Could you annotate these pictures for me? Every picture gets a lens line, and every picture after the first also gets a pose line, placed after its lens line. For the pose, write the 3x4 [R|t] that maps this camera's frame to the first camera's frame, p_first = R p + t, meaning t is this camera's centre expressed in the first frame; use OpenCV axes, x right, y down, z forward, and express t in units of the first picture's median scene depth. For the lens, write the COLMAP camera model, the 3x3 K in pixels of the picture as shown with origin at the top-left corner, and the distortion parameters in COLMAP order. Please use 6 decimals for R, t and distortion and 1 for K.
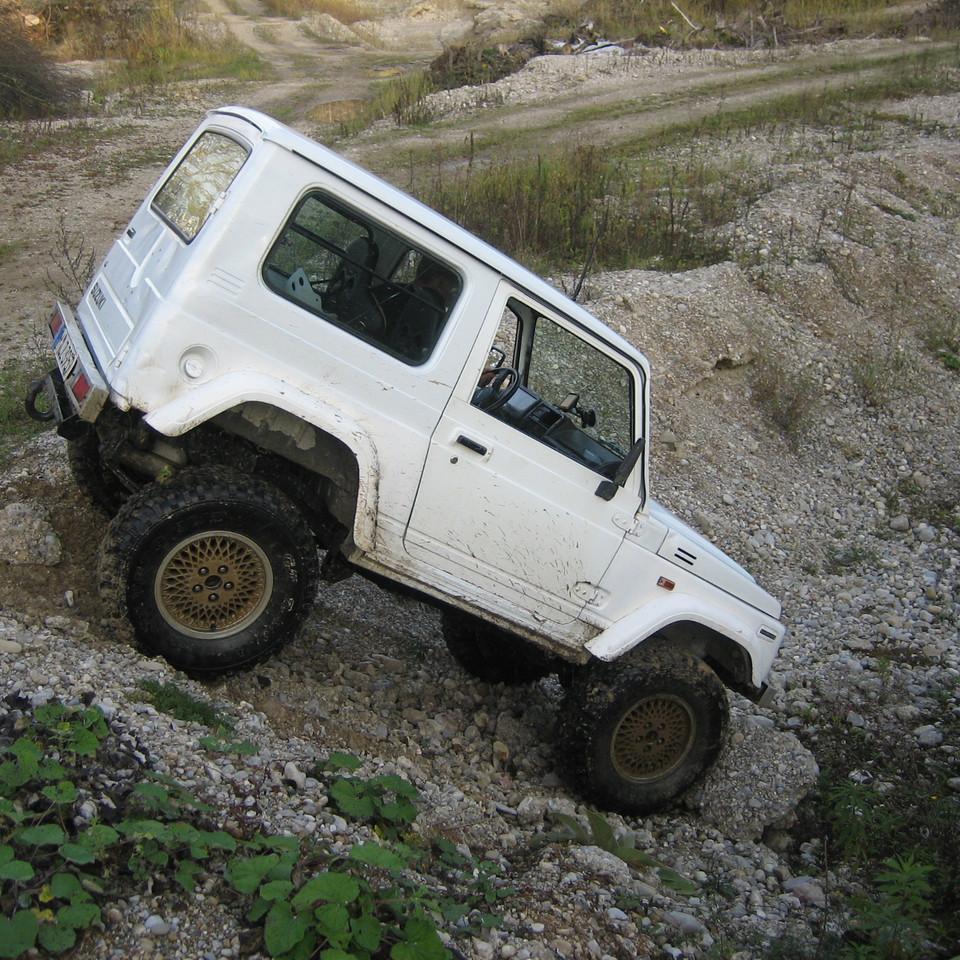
lens RADIAL K [[1336.1, 0, 470.7], [0, 1336.1, 467.9], [0, 0, 1]] dist [-0.157351, 0.216622]
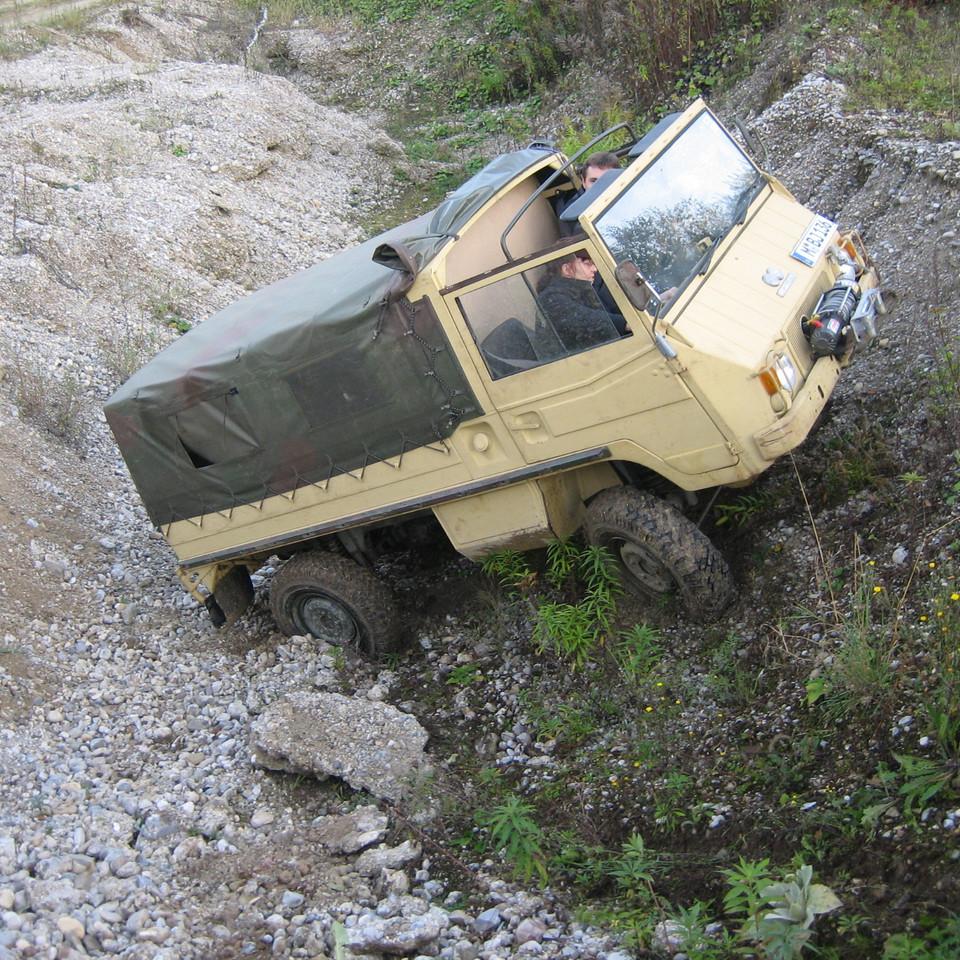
lens RADIAL K [[1336.1, 0, 470.7], [0, 1336.1, 467.9], [0, 0, 1]] dist [-0.157351, 0.216622]
pose [[0.760431, -0.272748, 0.589367, -0.079610], [0.256677, 0.959865, 0.113031, -0.035355], [-0.596542, 0.065325, 0.799919, 0.089299]]
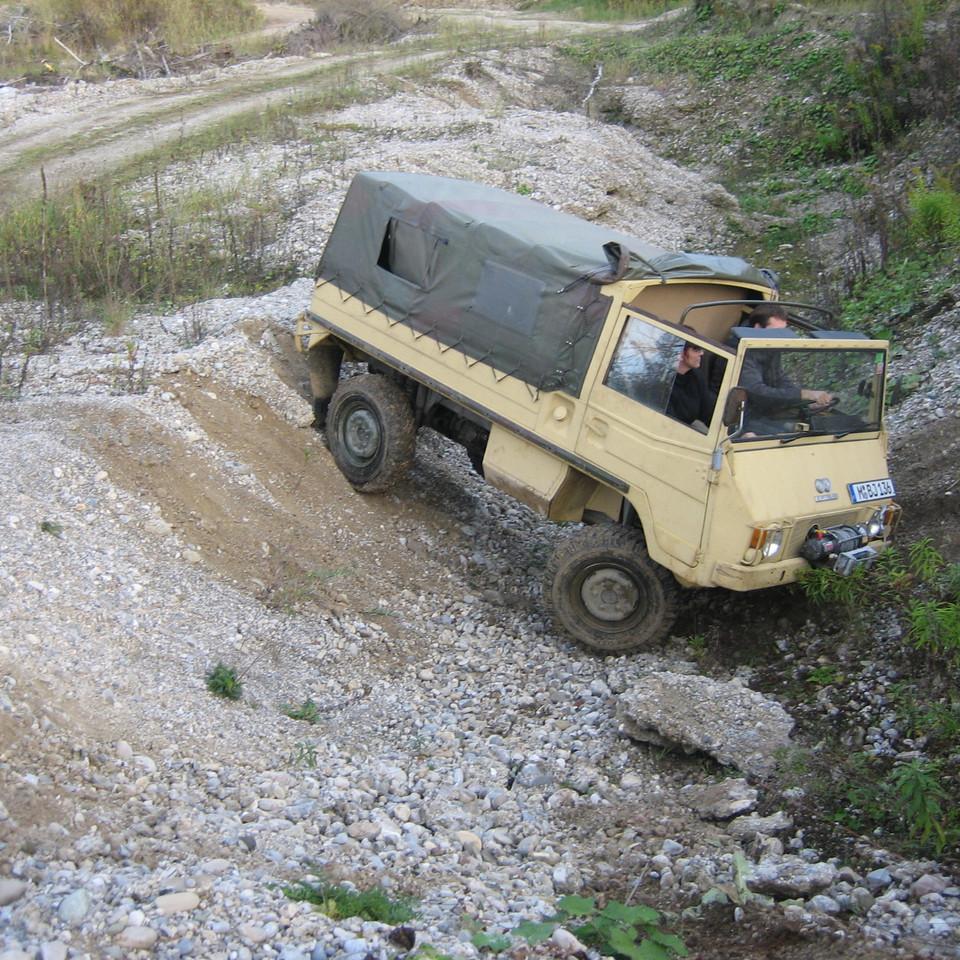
lens RADIAL K [[1336.1, 0, 470.7], [0, 1336.1, 467.9], [0, 0, 1]] dist [-0.157351, 0.216622]
pose [[0.887006, -0.181275, 0.424687, -0.127452], [0.192238, 0.981196, 0.017305, -0.015395], [-0.419838, 0.066291, 0.905175, 0.094766]]
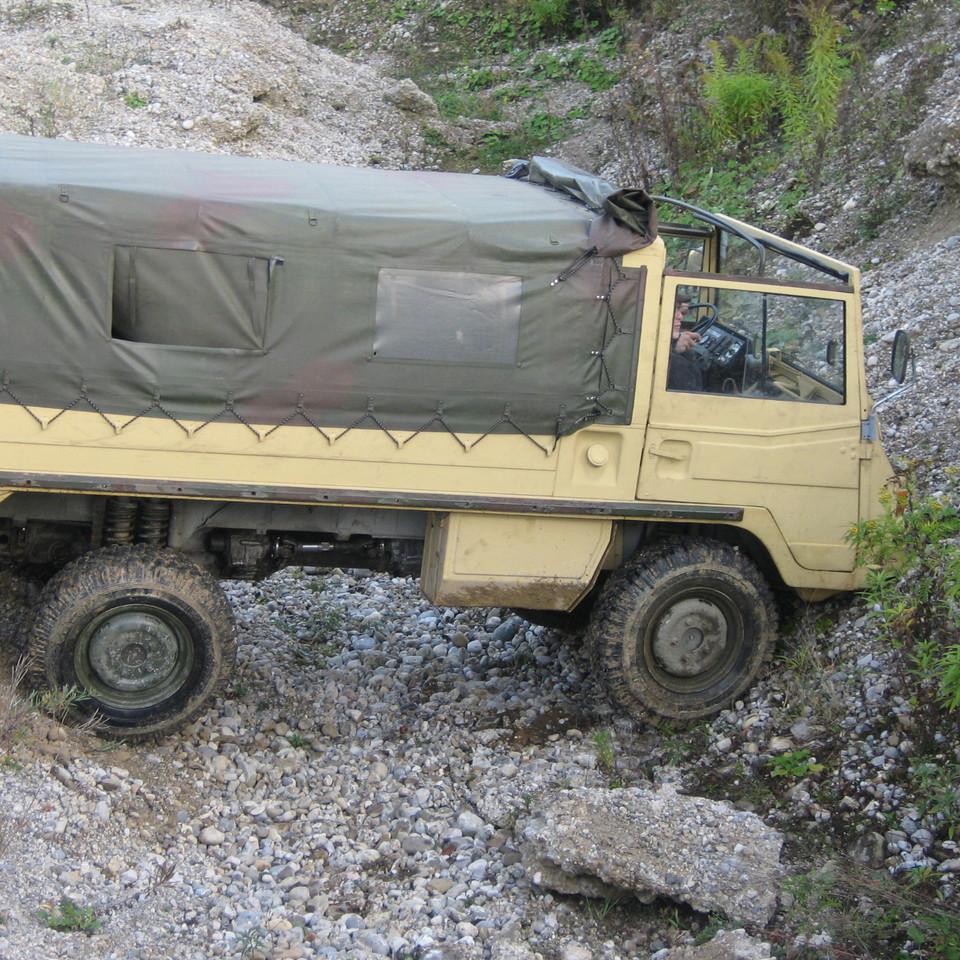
lens RADIAL K [[1933.4, 0, 466.9], [0, 1933.4, 476.6], [0, 0, 1]] dist [-0.129858, 0.125372]
pose [[0.742974, -0.247803, 0.621758, -0.172911], [0.269373, 0.961092, 0.061157, -0.032063], [-0.612722, 0.122047, 0.780818, 0.145101]]
